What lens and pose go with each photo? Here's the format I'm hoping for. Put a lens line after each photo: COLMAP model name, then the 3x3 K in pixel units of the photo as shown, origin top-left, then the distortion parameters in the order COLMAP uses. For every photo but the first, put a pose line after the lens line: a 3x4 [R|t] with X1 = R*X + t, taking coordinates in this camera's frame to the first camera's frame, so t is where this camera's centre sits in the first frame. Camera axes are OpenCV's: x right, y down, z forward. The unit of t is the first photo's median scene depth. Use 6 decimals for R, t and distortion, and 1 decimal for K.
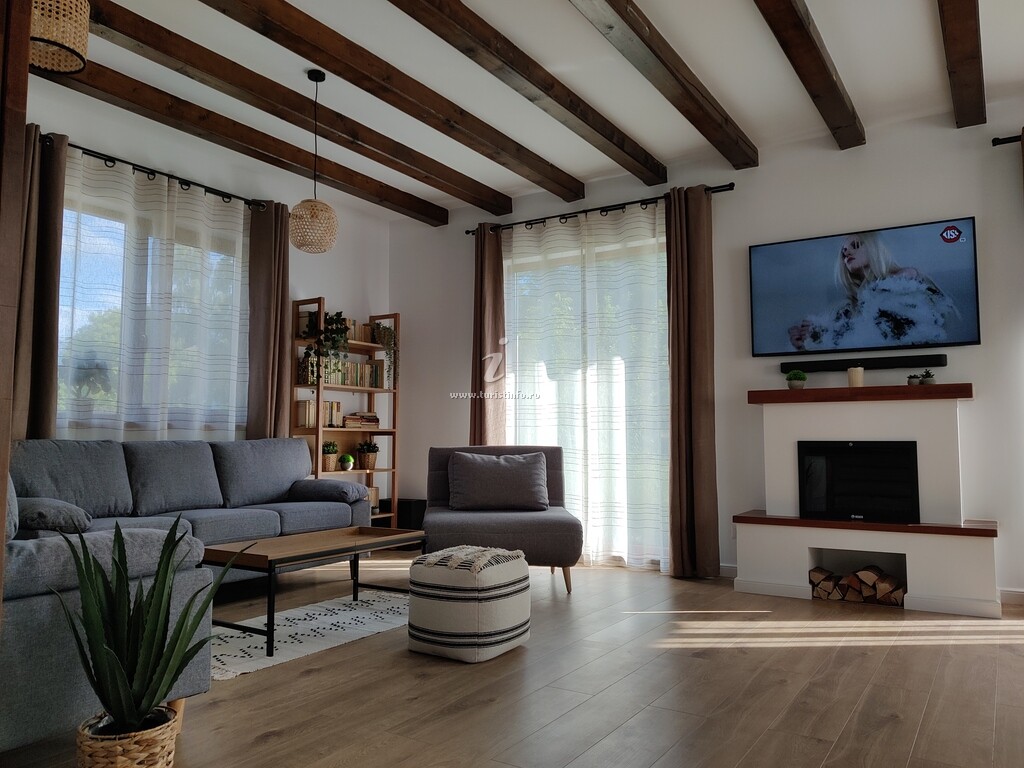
lens RADIAL K [[732.5, 0, 512.0], [0, 732.5, 384.0], [0, 0, 1]] dist [-0.026394, 0.000444]
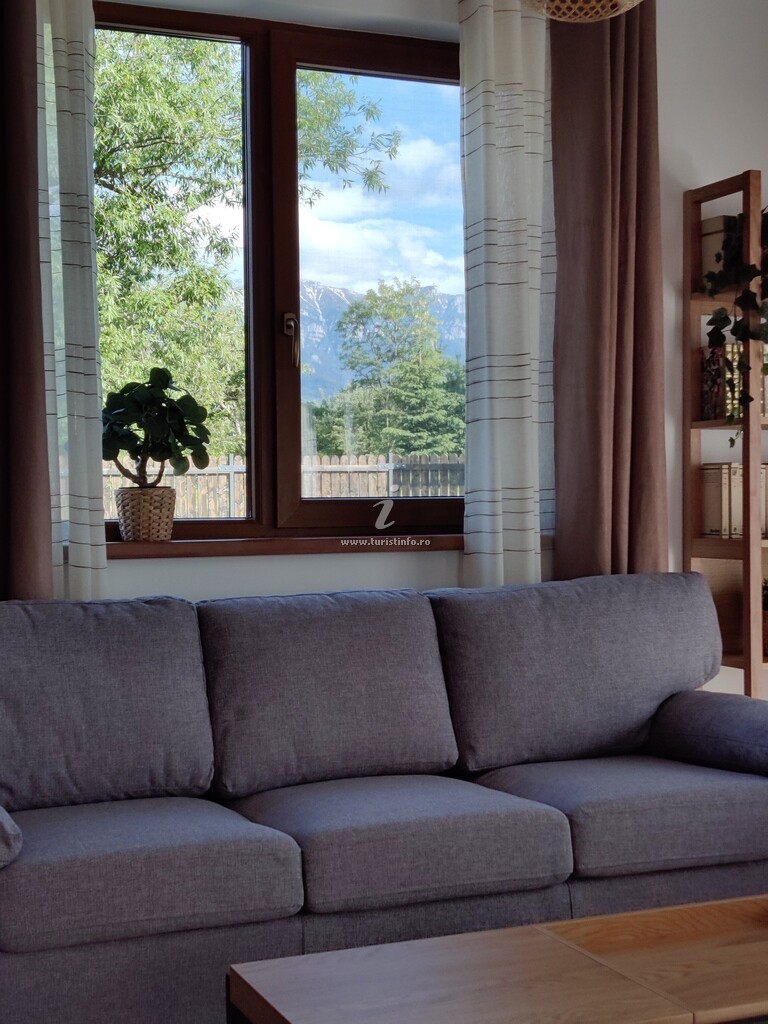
lens RADIAL K [[1589.2, 0, 384.0], [0, 1589.2, 512.0], [0, 0, 1]] dist [0.137646, -0.008527]
pose [[0.833659, -0.002116, -0.552275, 0.020791], [0.048316, 0.996438, 0.069115, -0.017277], [0.550162, -0.084302, 0.830792, 0.245077]]
